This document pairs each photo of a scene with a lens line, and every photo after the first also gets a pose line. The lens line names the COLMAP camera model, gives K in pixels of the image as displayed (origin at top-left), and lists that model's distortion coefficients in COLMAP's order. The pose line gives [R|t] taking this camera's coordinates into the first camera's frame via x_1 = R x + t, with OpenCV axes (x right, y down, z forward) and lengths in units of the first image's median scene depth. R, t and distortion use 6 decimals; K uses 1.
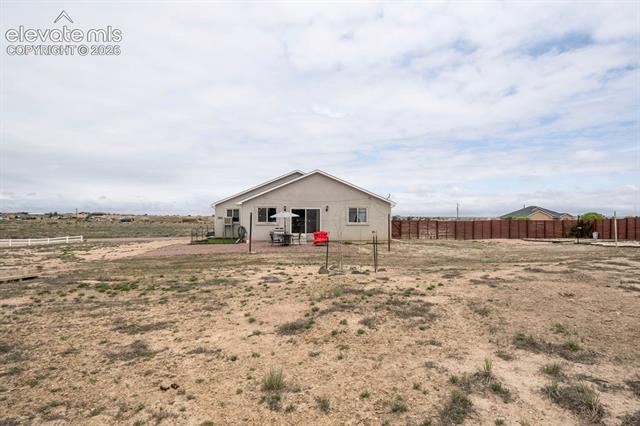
lens RADIAL K [[384.0, 0, 320.0], [0, 384.0, 213.0], [0, 0, 1]] dist [-0.000827, -0.000166]
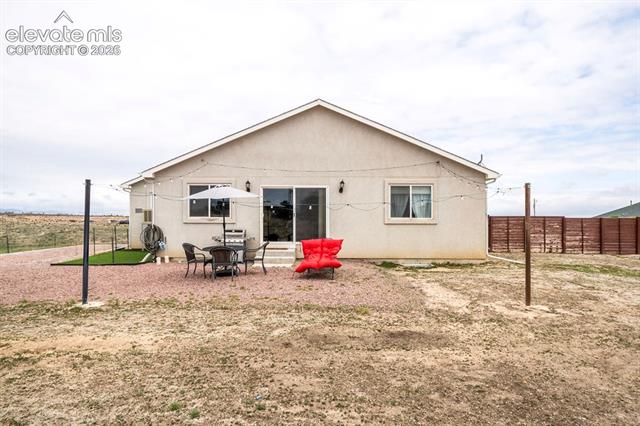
lens RADIAL K [[442.2, 0, 320.0], [0, 442.2, 213.0], [0, 0, 1]] dist [0.000830, 0.000849]
pose [[0.996289, -0.001060, -0.086068, 0.037299], [0.000732, 0.999992, -0.003837, 0.020774], [0.086072, 0.003760, 0.996282, 0.482130]]
